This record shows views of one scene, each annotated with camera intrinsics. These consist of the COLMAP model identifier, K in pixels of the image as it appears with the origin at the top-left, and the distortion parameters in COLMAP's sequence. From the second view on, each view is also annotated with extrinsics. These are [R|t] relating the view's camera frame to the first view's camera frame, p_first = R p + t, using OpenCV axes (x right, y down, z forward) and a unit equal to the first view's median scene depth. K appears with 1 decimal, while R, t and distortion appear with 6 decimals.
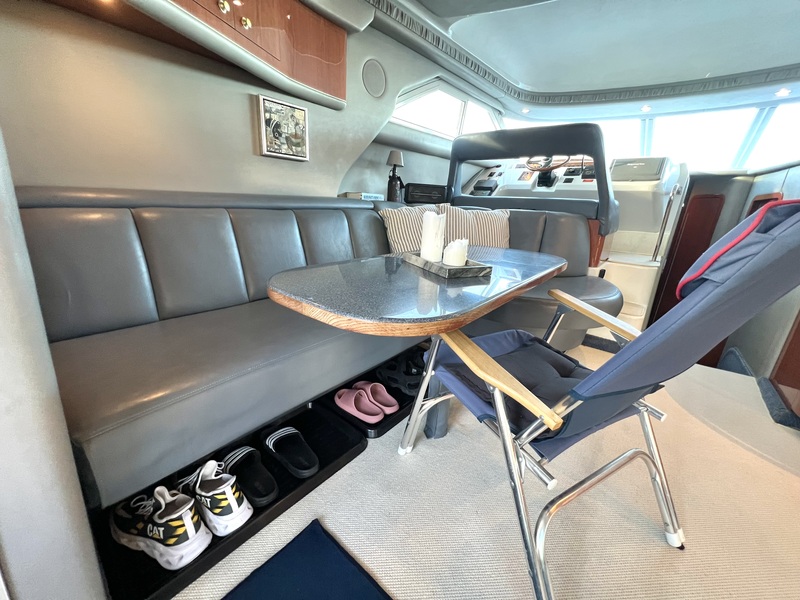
lens RADIAL K [[320.4, 0, 398.2], [0, 320.4, 300.5], [0, 0, 1]] dist [-0.003115, 0.001076]
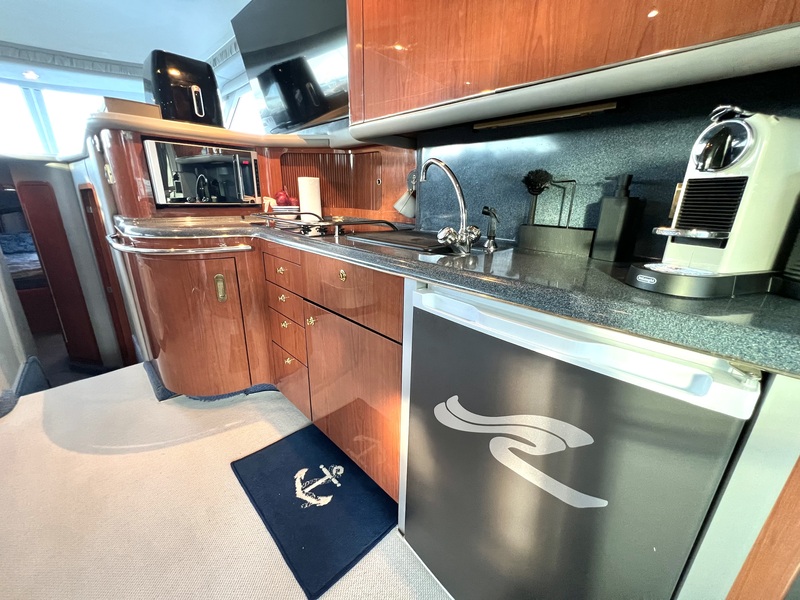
lens RADIAL K [[320.4, 0, 398.9], [0, 320.4, 301.0], [0, 0, 1]] dist [-0.003115, 0.001076]
pose [[0.109048, -0.351533, 0.929803, 0.219811], [0.285935, 0.906940, 0.309355, -0.028923], [-0.952024, 0.232129, 0.199415, -0.067105]]
